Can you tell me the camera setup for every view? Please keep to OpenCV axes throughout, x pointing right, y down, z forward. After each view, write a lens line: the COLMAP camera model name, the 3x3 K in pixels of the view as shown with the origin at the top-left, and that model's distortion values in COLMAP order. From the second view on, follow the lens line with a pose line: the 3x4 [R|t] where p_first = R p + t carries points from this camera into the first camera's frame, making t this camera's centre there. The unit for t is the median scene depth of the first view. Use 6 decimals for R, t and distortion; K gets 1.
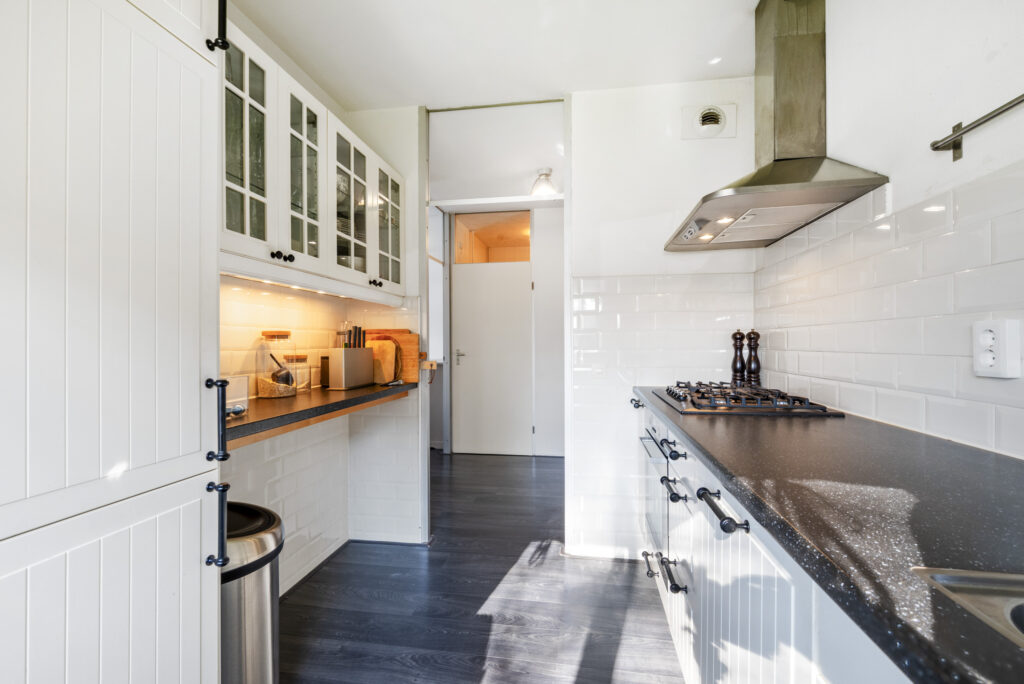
lens RADIAL K [[455.8, 0, 517.0], [0, 455.8, 348.9], [0, 0, 1]] dist [-0.000027, -0.000337]
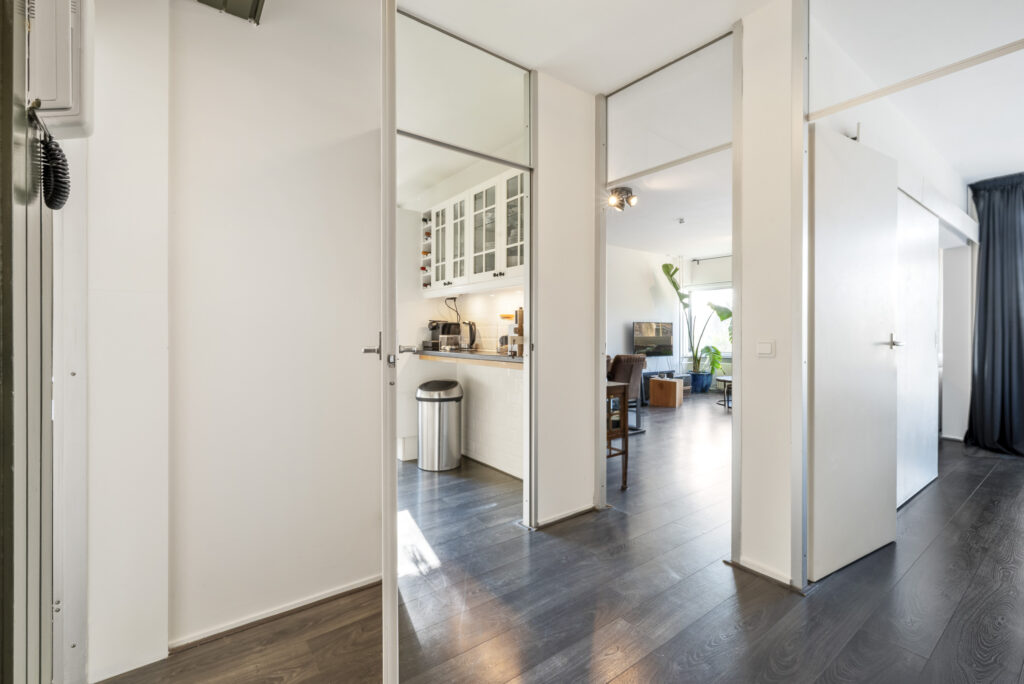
lens RADIAL K [[450.2, 0, 514.7], [0, 450.2, 334.6], [0, 0, 1]] dist [-0.002302, -0.000226]
pose [[-0.696042, 0.001858, -0.717999, 0.657161], [-0.009190, 0.999892, 0.011497, 0.019545], [0.717942, 0.014601, -0.695949, 2.118045]]
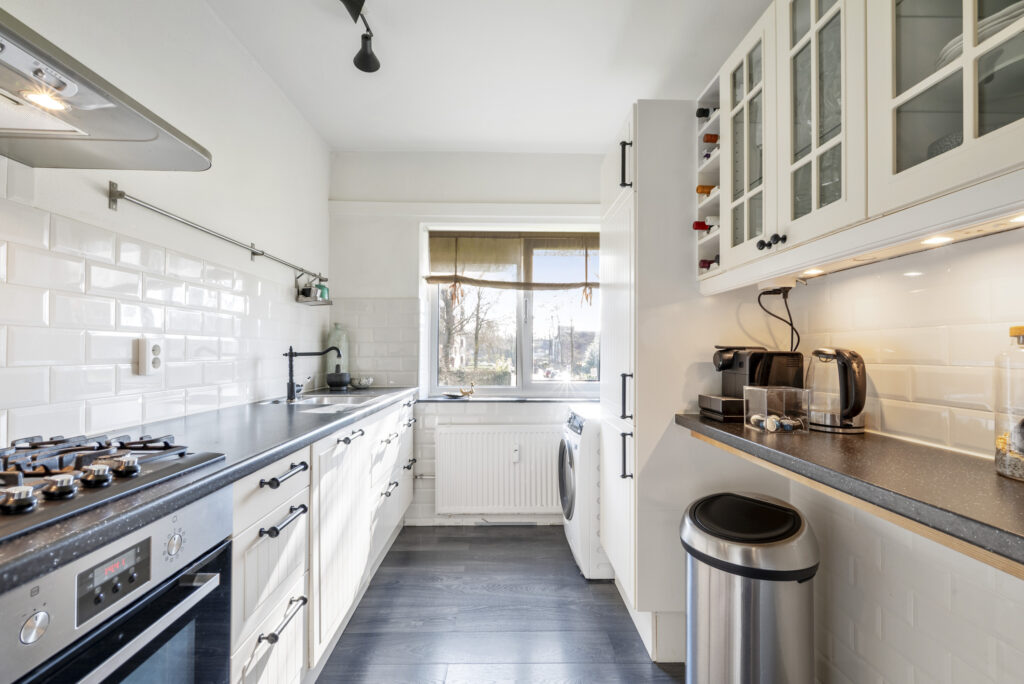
lens RADIAL K [[455.8, 0, 517.0], [0, 455.8, 348.9], [0, 0, 1]] dist [-0.000027, -0.000337]
pose [[-0.980358, 0.003067, -0.197201, 0.055549], [0.001799, 0.999977, 0.006609, -0.016525], [0.197217, 0.006125, -0.980341, 1.268437]]
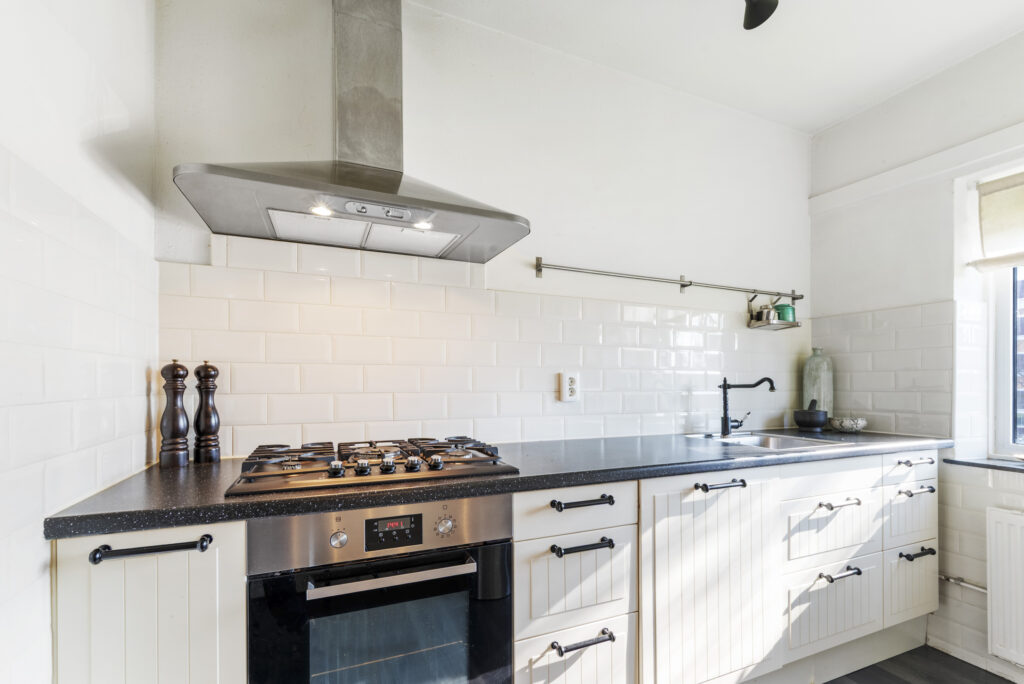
lens RADIAL K [[463.4, 0, 512.6], [0, 463.4, 386.5], [0, 0, 1]] dist [0.000837, 0.000031]
pose [[-0.539375, -0.003129, 0.842060, -0.229212], [0.010218, 0.999895, 0.010260, -0.012187], [-0.842003, 0.014138, -0.539287, 1.045168]]
